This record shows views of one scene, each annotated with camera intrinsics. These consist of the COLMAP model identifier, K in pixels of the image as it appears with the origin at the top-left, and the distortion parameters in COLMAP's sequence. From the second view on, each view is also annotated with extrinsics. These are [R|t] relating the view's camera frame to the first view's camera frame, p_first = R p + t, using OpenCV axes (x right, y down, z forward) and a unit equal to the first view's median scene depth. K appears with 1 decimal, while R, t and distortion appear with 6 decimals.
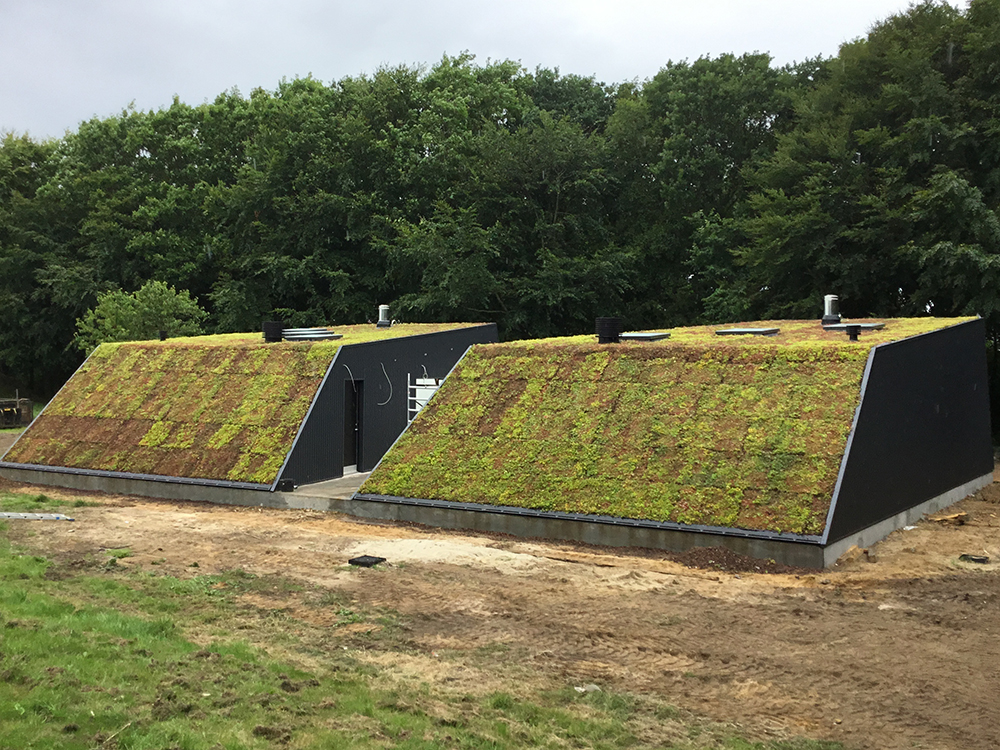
lens RADIAL K [[1053.1, 0, 550.1], [0, 1053.1, 375.8], [0, 0, 1]] dist [0.027737, -0.003687]
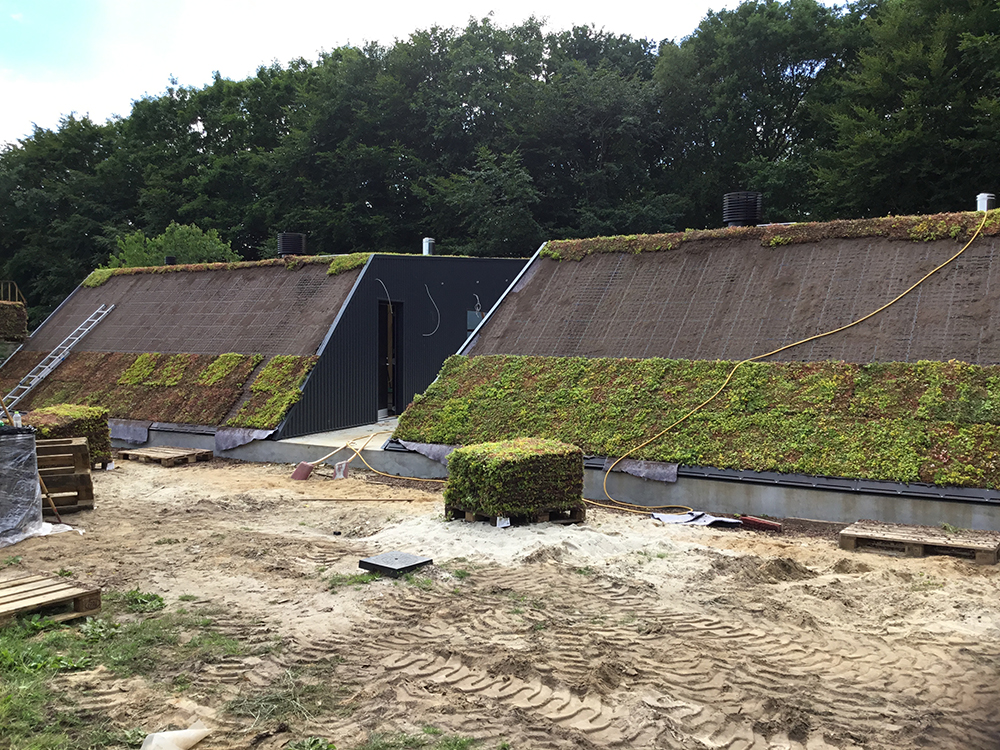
lens RADIAL K [[889.4, 0, 500.0], [0, 889.4, 375.0], [0, 0, 1]] dist [0.084045, -0.160383]
pose [[0.997066, -0.009866, -0.075912, -0.058592], [0.011649, 0.999666, 0.023090, 0.048713], [0.075659, -0.023907, 0.996847, 0.371468]]
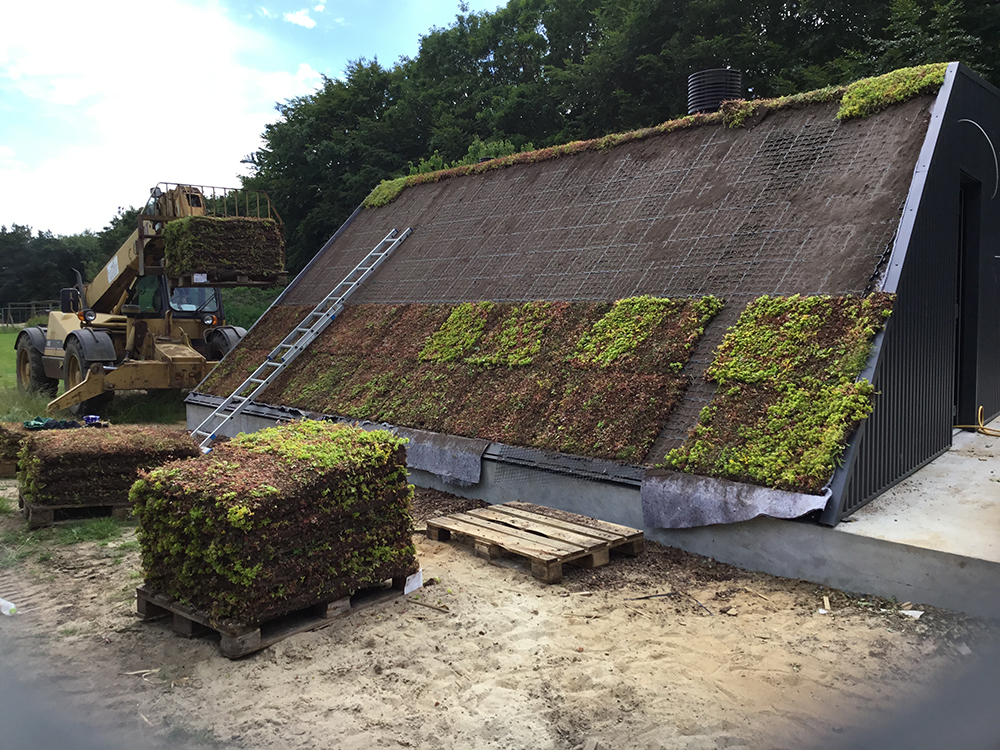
lens RADIAL K [[889.7, 0, 500.0], [0, 889.7, 375.0], [0, 0, 1]] dist [0.138921, -0.144779]
pose [[0.930215, -0.001195, -0.367014, -0.234539], [0.024659, 0.997938, 0.059251, 0.053050], [0.366186, -0.064167, 0.928327, 0.700784]]
